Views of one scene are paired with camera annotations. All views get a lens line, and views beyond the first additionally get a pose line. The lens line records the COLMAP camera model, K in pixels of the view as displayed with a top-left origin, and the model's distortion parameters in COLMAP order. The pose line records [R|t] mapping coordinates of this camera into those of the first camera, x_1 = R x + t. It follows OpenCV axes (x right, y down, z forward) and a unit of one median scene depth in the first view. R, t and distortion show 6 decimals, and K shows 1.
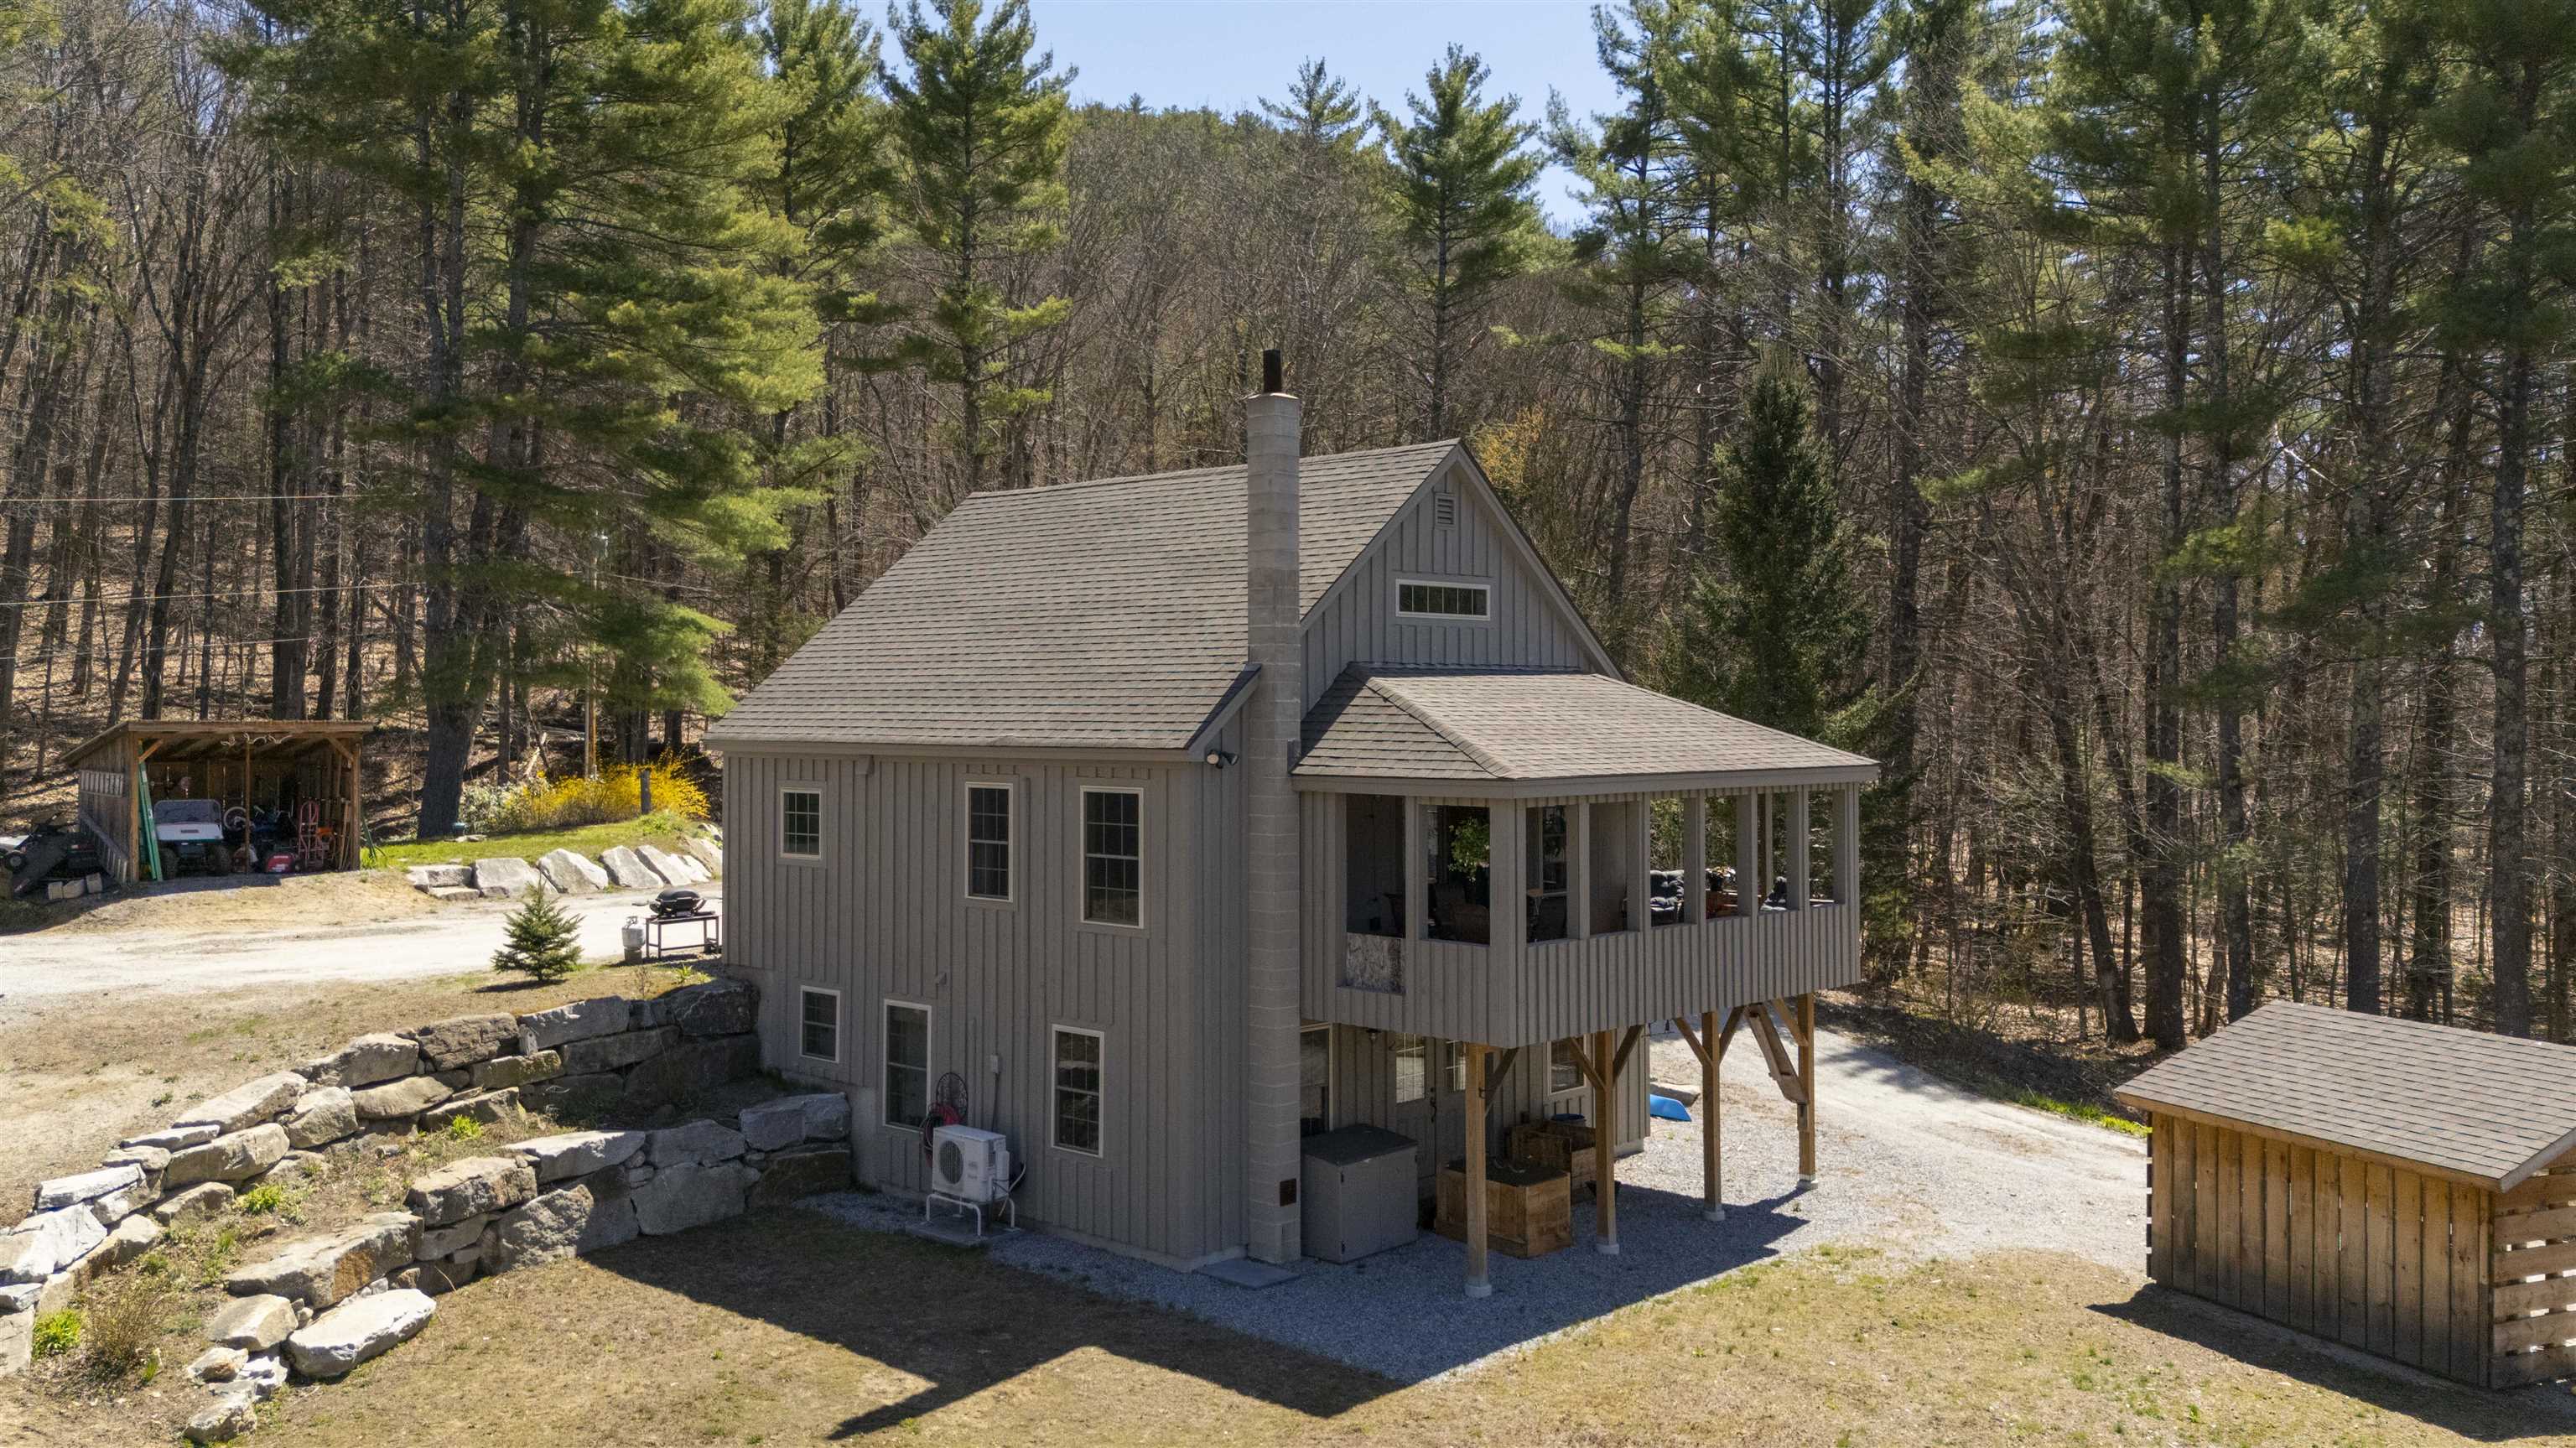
lens RADIAL K [[1853.9, 0, 1288.0], [0, 1853.9, 724.0], [0, 0, 1]] dist [0.098163, 0.000974]
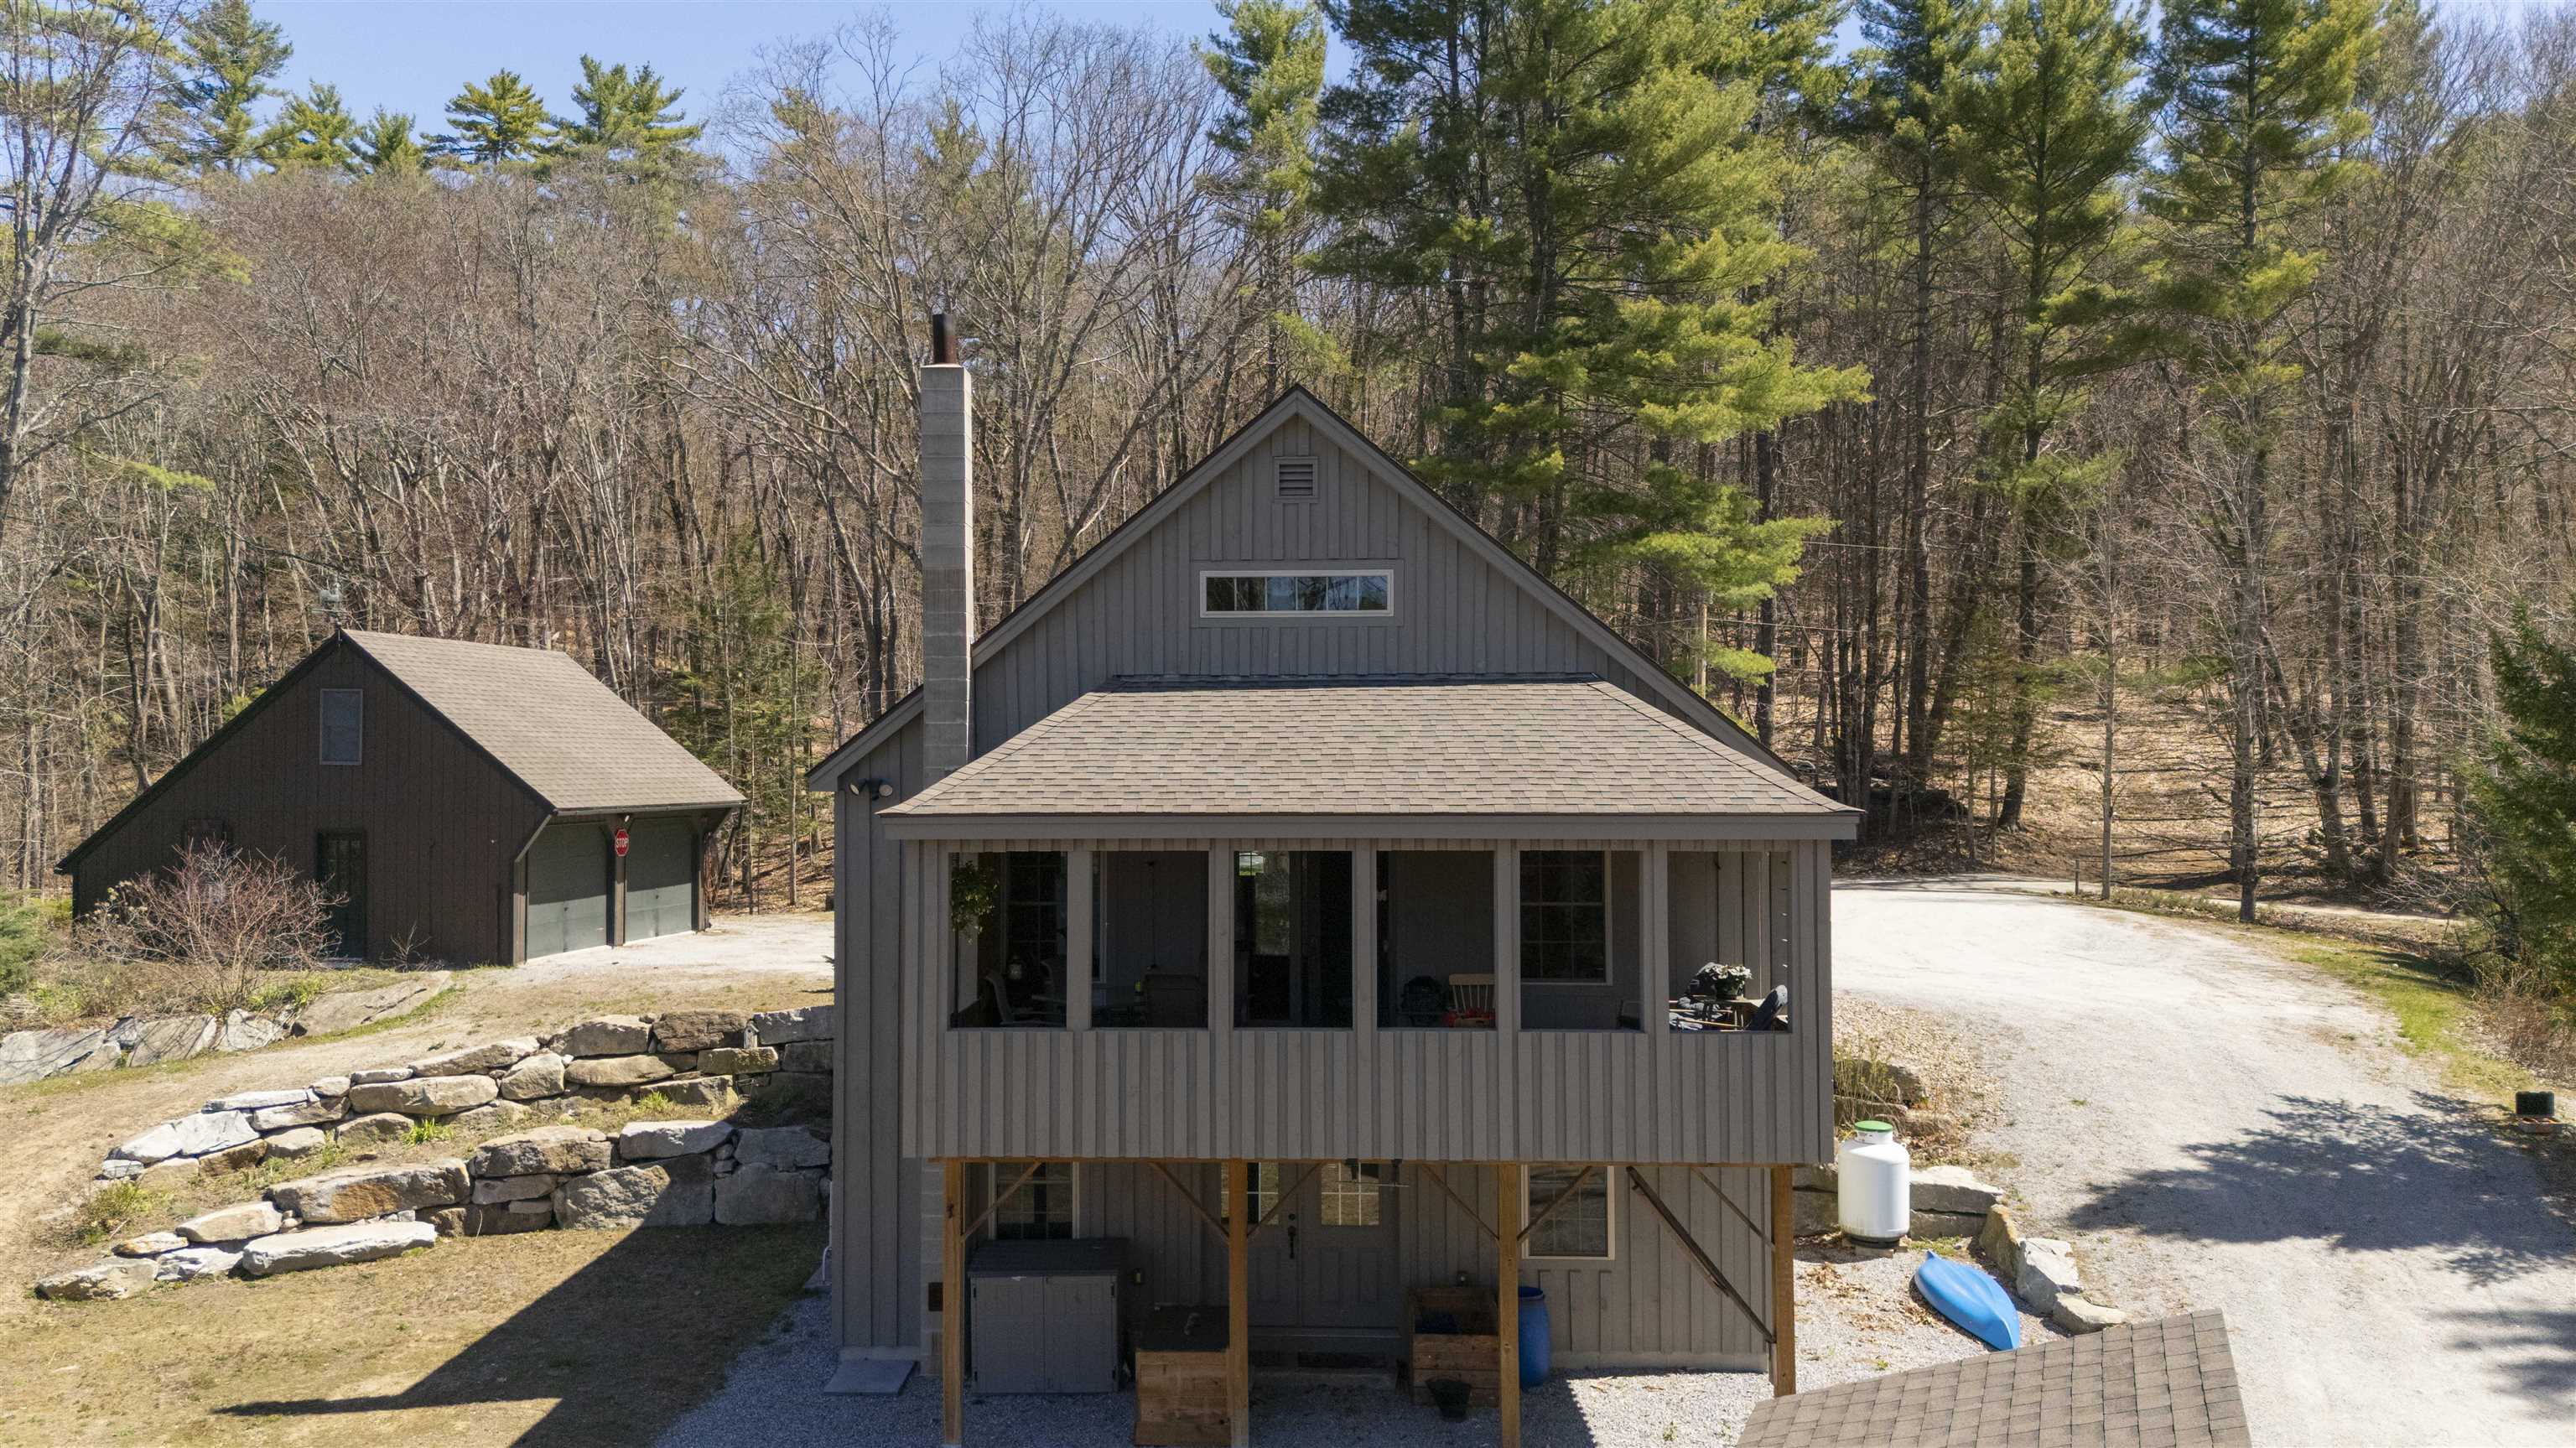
lens RADIAL K [[1871.6, 0, 1288.0], [0, 1871.6, 724.0], [0, 0, 1]] dist [0.100505, -0.117449]
pose [[0.727357, -0.017477, -0.686037, 0.651932], [0.000308, 0.999684, -0.025140, 0.010137], [0.686260, 0.018075, 0.727132, 0.420808]]
